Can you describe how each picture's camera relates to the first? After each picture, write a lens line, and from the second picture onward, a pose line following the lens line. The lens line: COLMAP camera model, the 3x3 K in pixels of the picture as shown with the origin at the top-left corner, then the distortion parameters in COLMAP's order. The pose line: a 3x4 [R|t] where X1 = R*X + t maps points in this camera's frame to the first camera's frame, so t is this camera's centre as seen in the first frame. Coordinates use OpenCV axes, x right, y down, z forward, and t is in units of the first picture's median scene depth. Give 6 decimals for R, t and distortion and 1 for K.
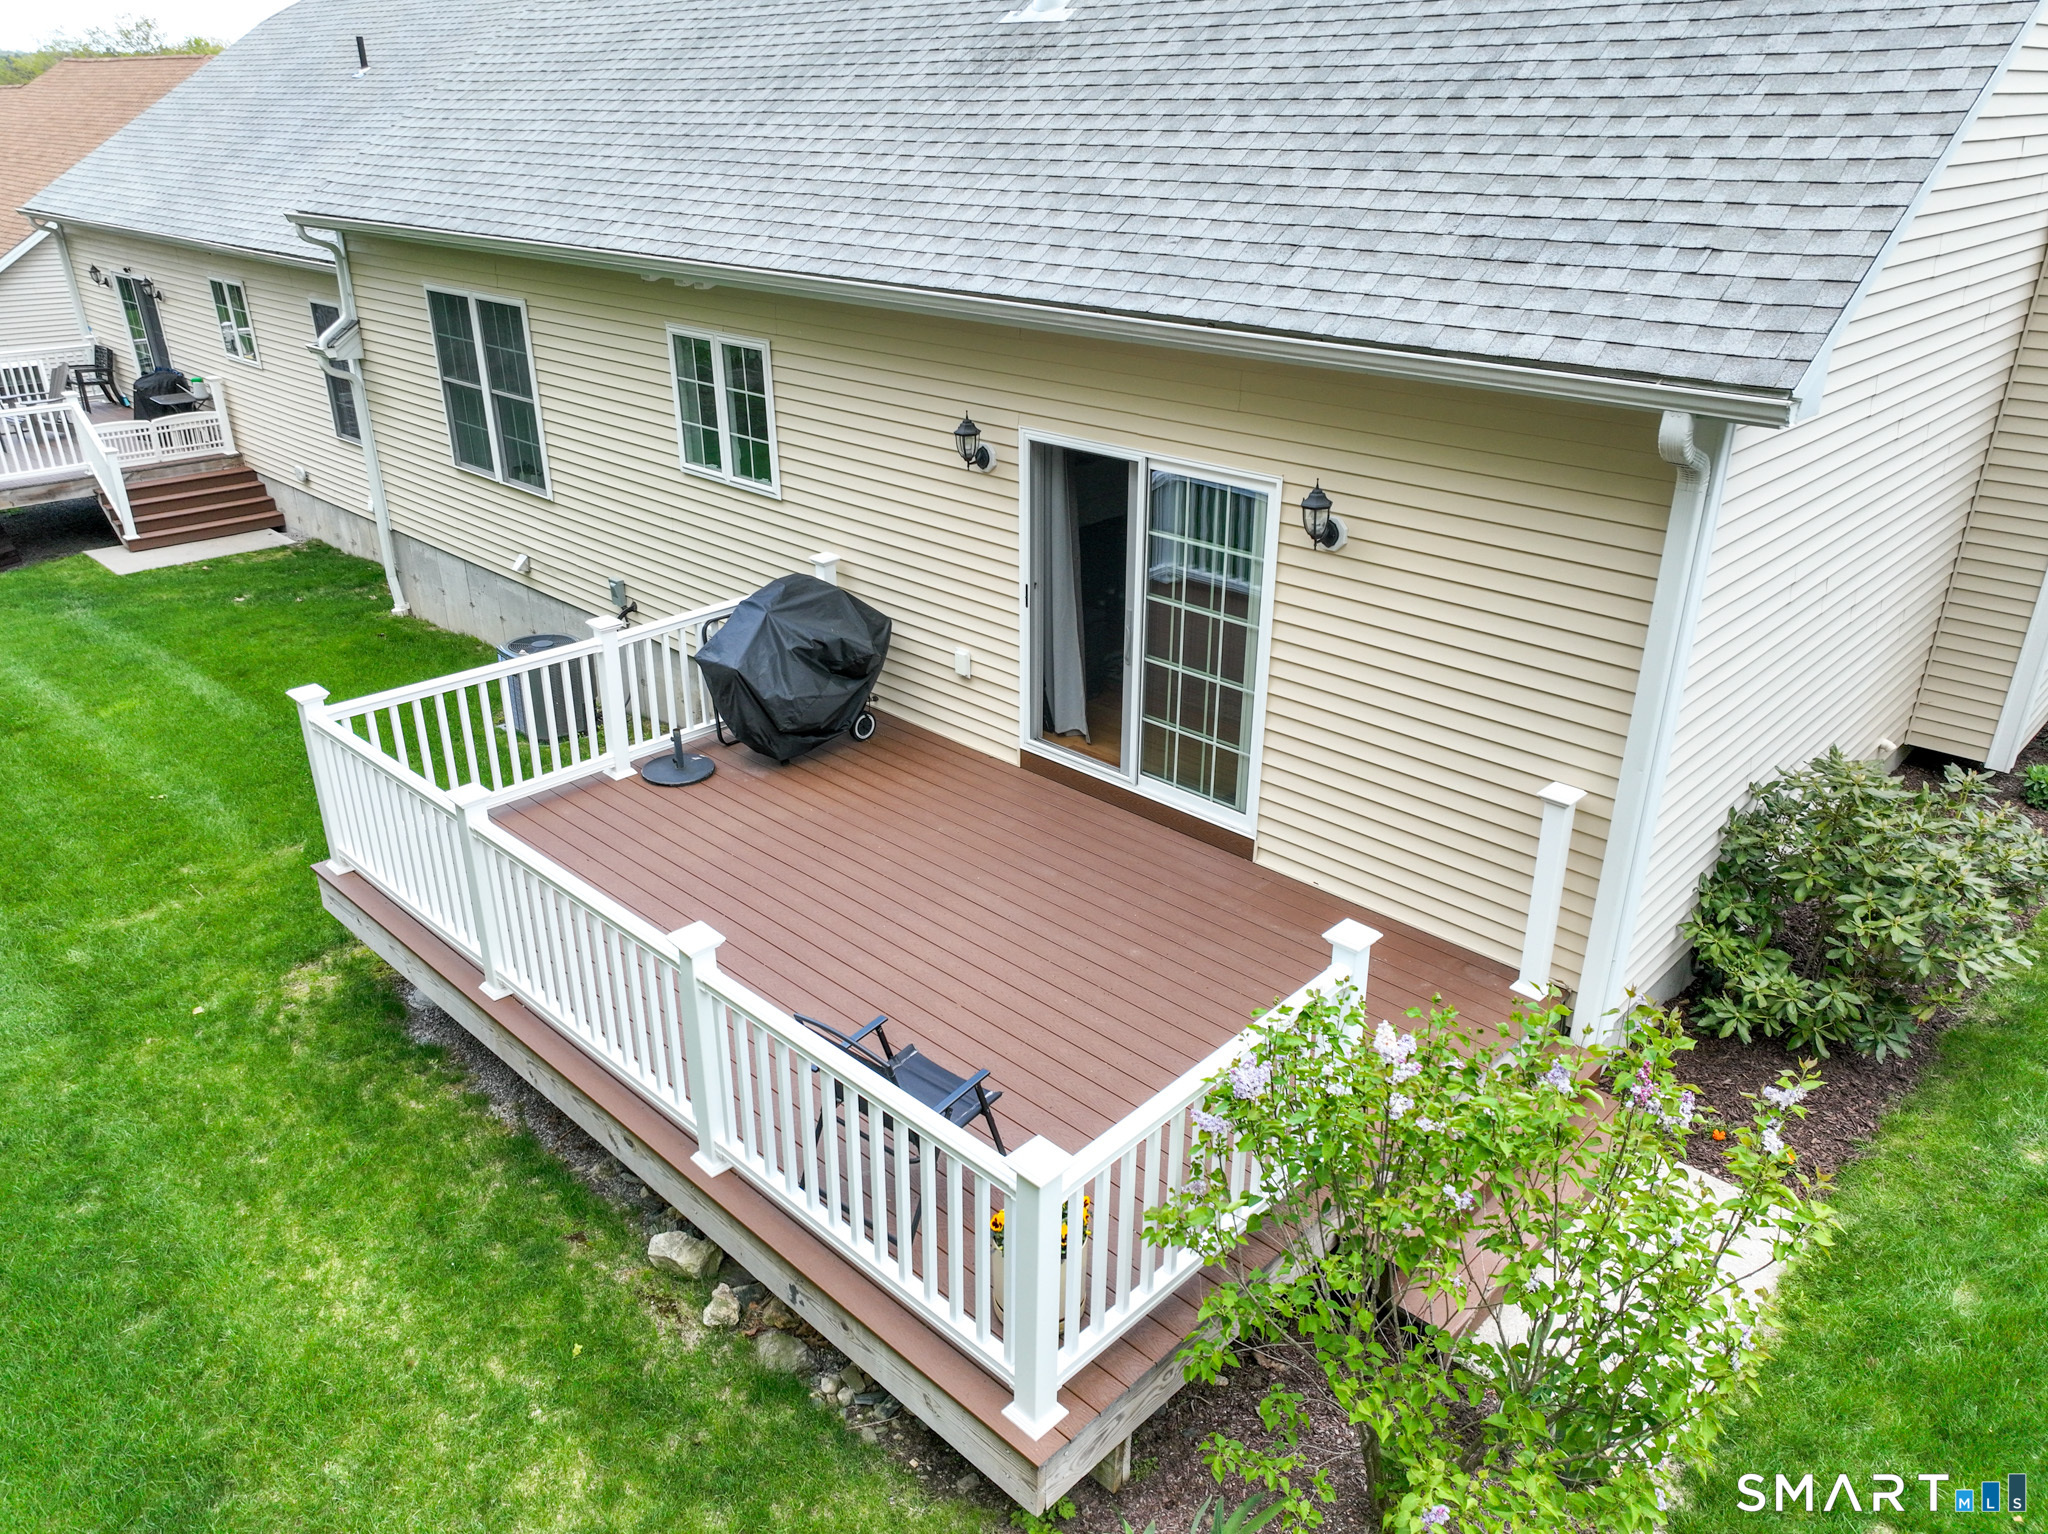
lens RADIAL K [[1445.4, 0, 1029.5], [0, 1445.4, 770.7], [0, 0, 1]] dist [0.008090, 0.006647]
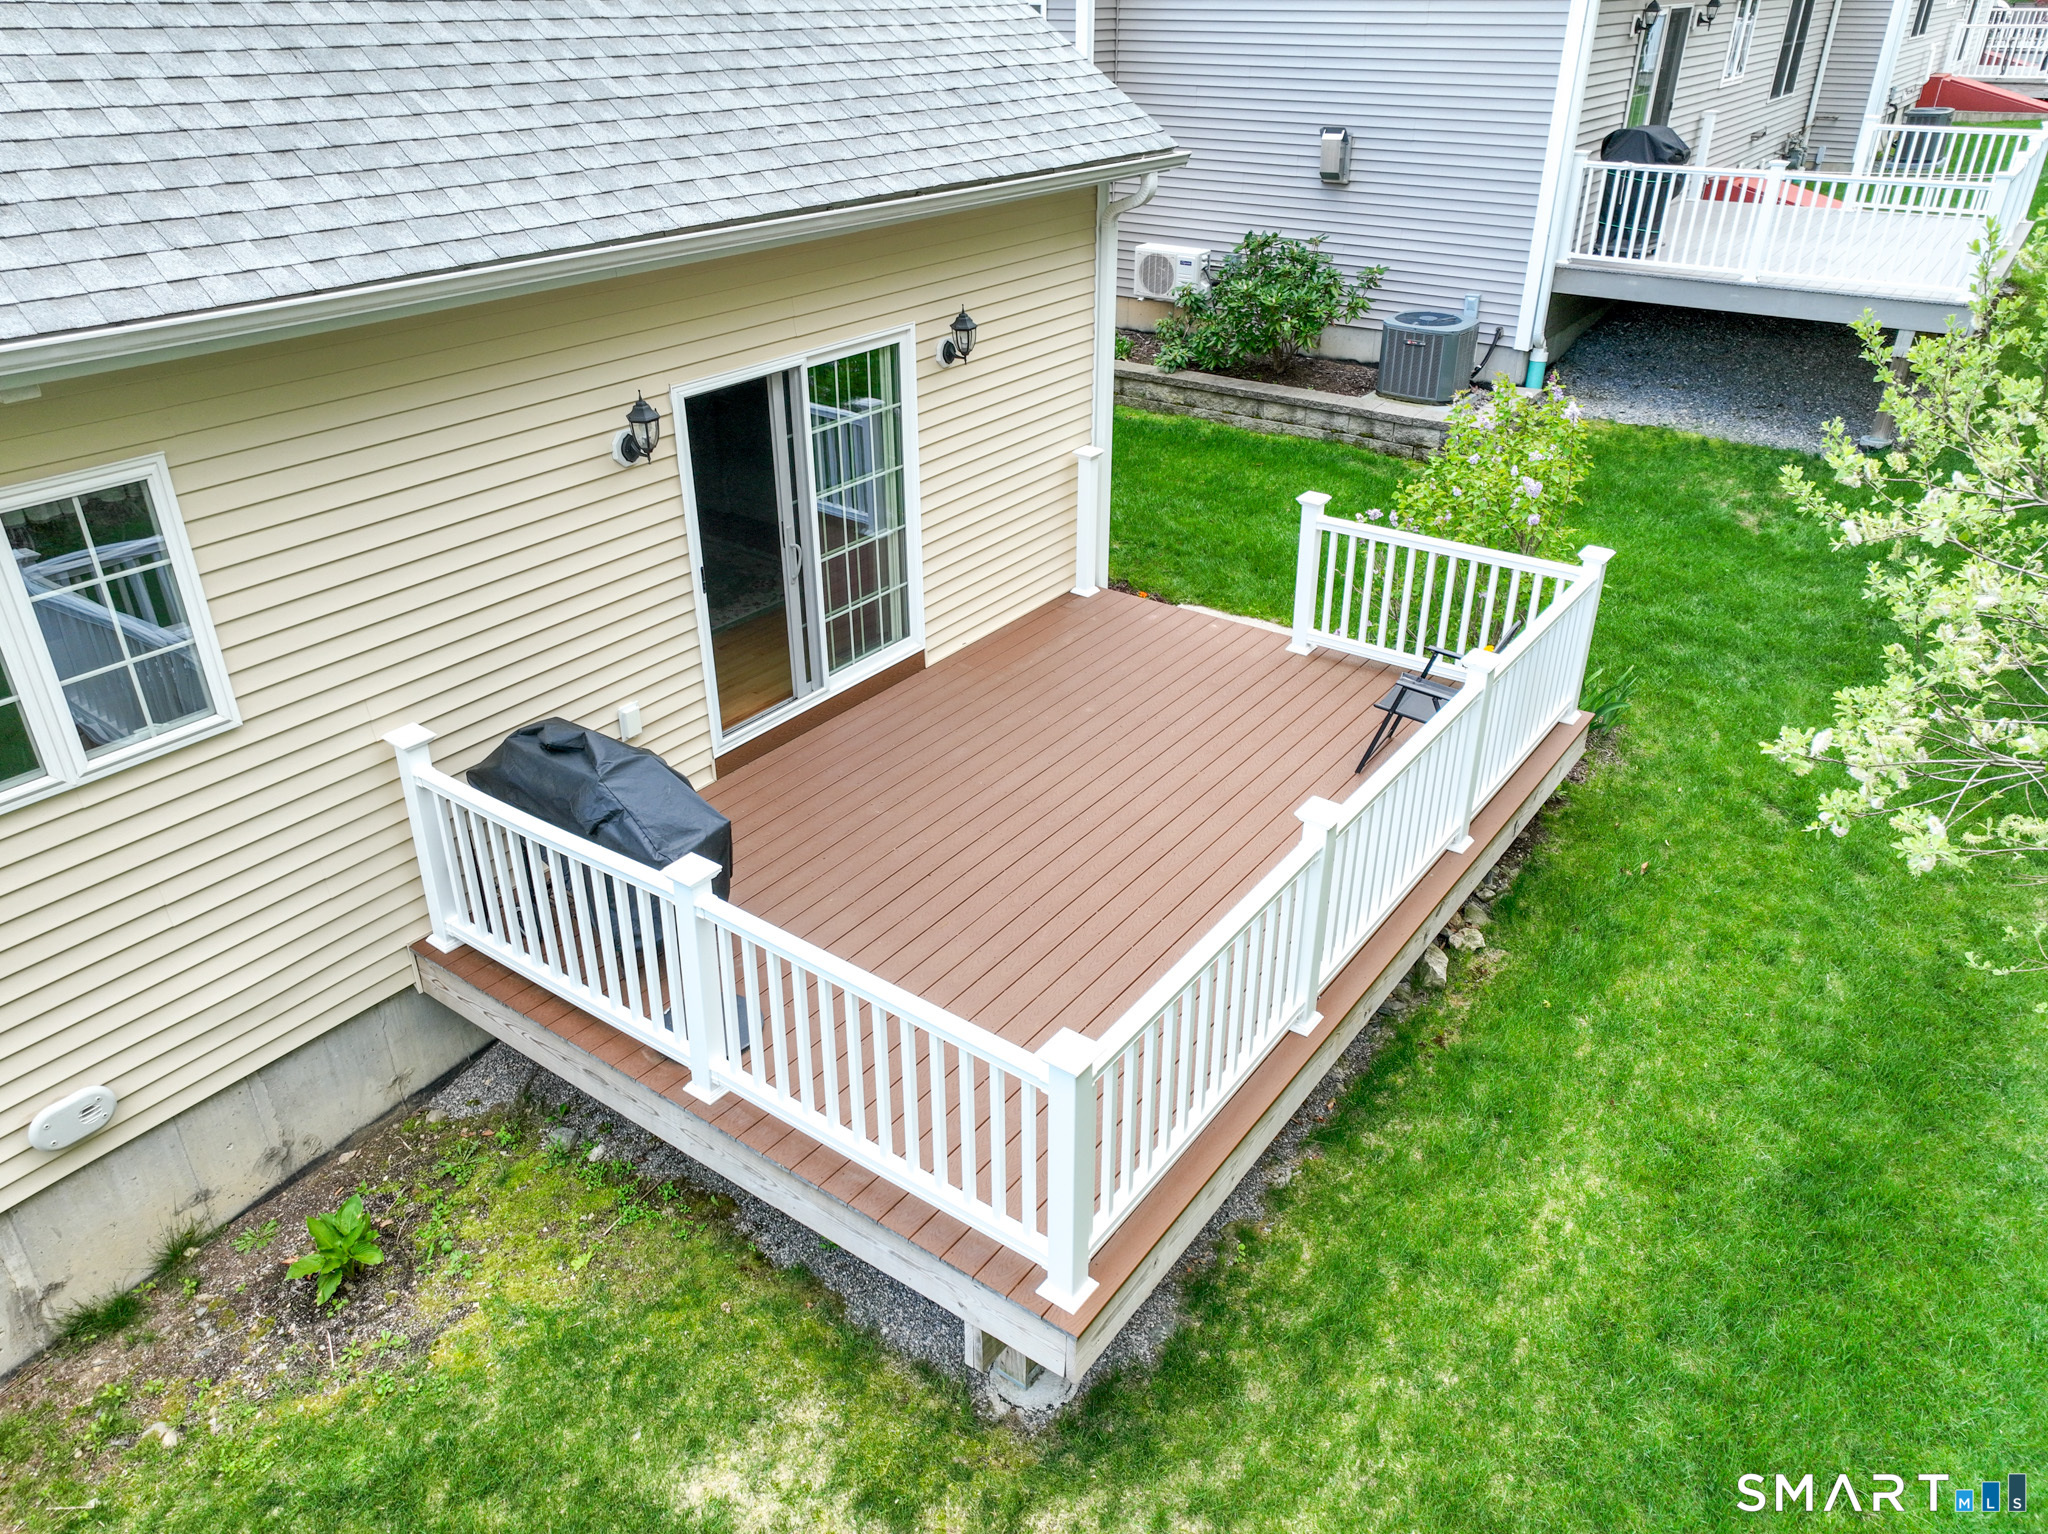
lens RADIAL K [[1445.4, 0, 1030.2], [0, 1445.4, 757.8], [0, 0, 1]] dist [0.008090, 0.006647]
pose [[-0.144380, -0.473609, 0.868821, -0.902604], [0.413259, 0.768922, 0.487828, -0.413885], [-0.899095, 0.429480, 0.084706, 0.874906]]
